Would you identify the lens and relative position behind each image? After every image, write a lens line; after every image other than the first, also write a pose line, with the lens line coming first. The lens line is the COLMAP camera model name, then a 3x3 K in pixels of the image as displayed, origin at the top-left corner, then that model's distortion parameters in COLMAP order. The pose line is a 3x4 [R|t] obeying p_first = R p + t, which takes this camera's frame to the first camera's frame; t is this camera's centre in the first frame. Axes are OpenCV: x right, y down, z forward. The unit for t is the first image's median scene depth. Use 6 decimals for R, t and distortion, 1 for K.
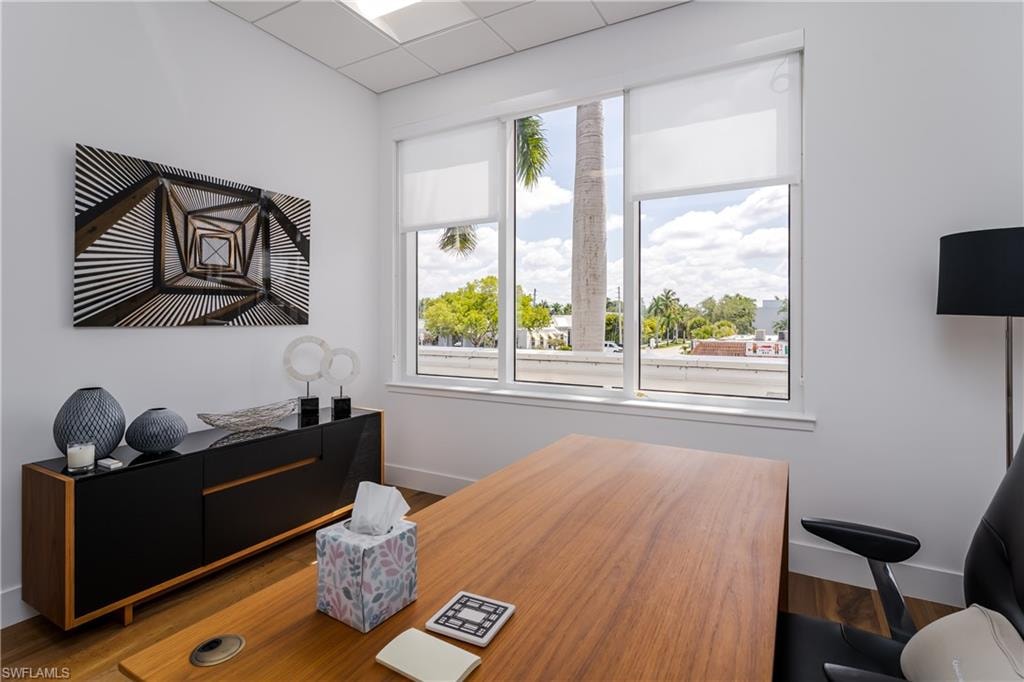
lens RADIAL K [[494.5, 0, 509.1], [0, 494.5, 320.7], [0, 0, 1]] dist [-0.010397, -0.000112]
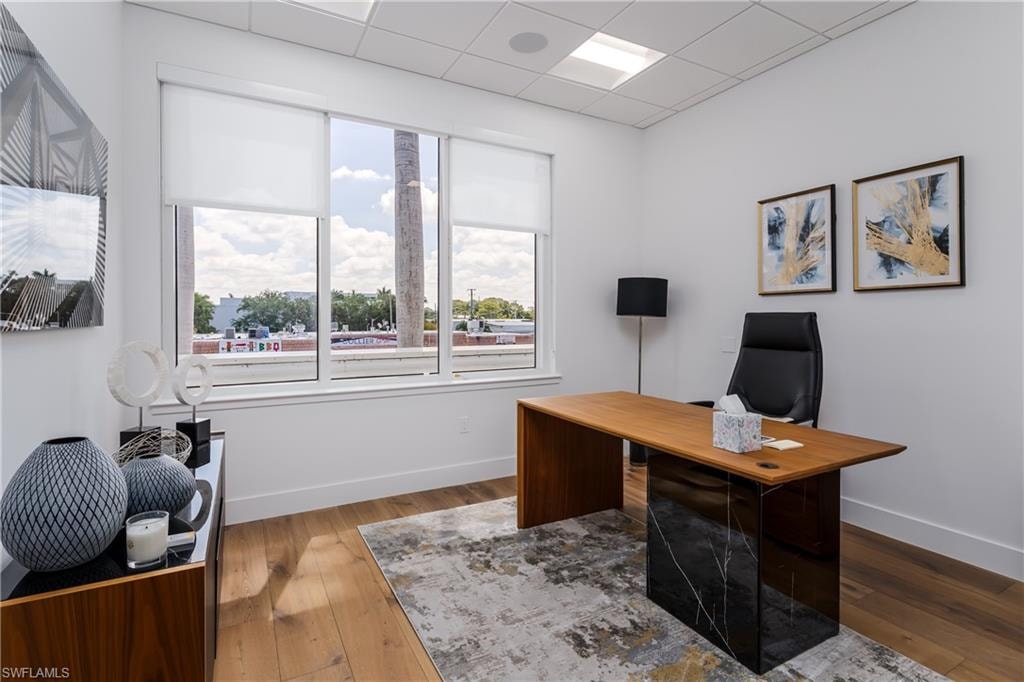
lens RADIAL K [[494.5, 0, 509.1], [0, 494.5, 320.7], [0, 0, 1]] dist [-0.010397, -0.000112]
pose [[0.531557, -0.006963, 0.846994, -0.750753], [0.003463, 0.999976, 0.006047, -0.001367], [-0.847016, -0.000281, 0.531568, 0.195530]]
